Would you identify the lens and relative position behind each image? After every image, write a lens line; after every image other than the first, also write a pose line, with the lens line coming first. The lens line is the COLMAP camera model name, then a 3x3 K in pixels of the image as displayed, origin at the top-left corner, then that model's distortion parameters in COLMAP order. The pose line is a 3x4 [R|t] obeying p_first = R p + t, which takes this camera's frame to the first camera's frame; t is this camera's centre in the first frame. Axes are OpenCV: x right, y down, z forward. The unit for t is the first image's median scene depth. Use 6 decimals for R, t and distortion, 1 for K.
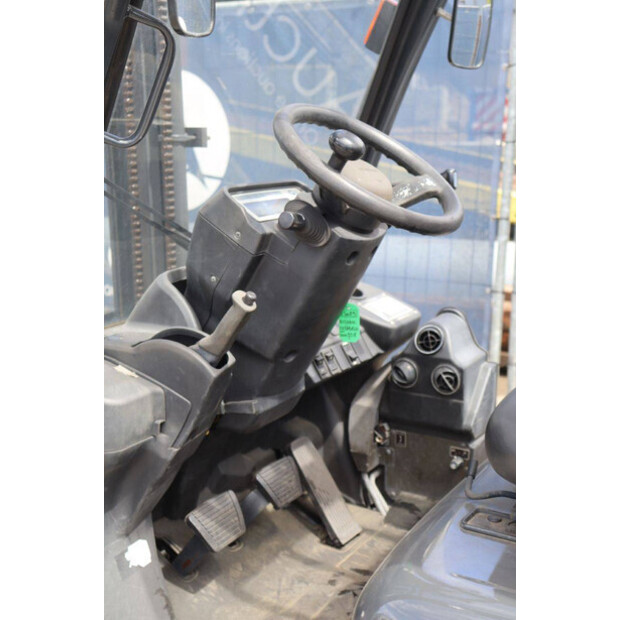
lens RADIAL K [[897.9, 0, 310.3], [0, 897.9, 311.2], [0, 0, 1]] dist [0.122474, 0.000000]
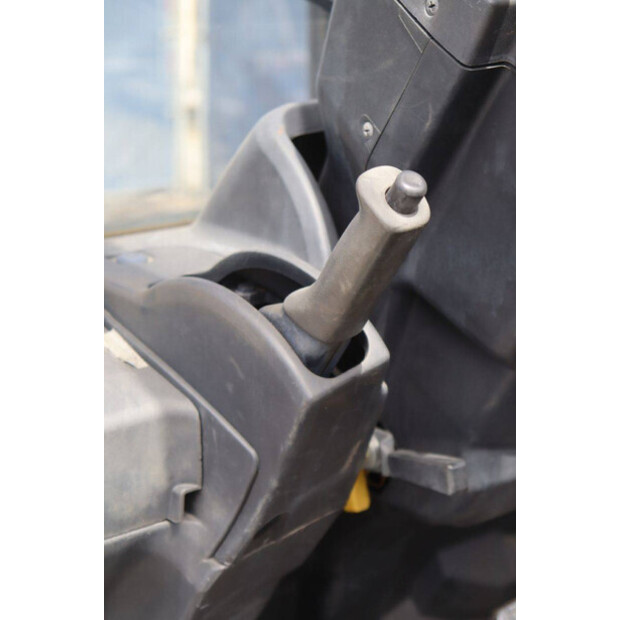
lens RADIAL K [[1357.4, 0, 311.2], [0, 1357.4, 310.1], [0, 0, 1]] dist [0.436269, 0.000000]
pose [[0.935549, 0.117631, -0.333033, 0.057153], [-0.088062, 0.990818, 0.102586, -0.015130], [0.342043, -0.066647, 0.937318, 0.380270]]
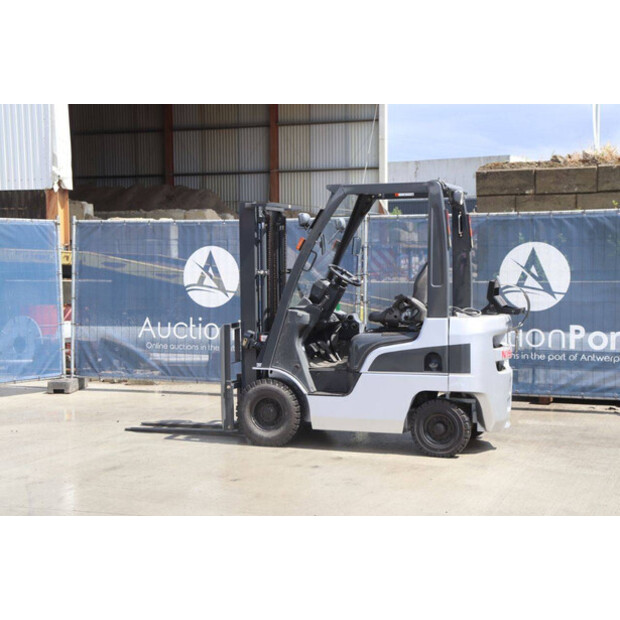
lens RADIAL K [[1070.1, 0, 308.0], [0, 1070.1, 311.8], [0, 0, 1]] dist [0.047178, 0.000000]
pose [[0.980727, -0.015603, 0.194760, -1.199380], [0.047759, 0.985712, -0.161525, 0.928132], [-0.189457, 0.167713, 0.967460, -4.416316]]
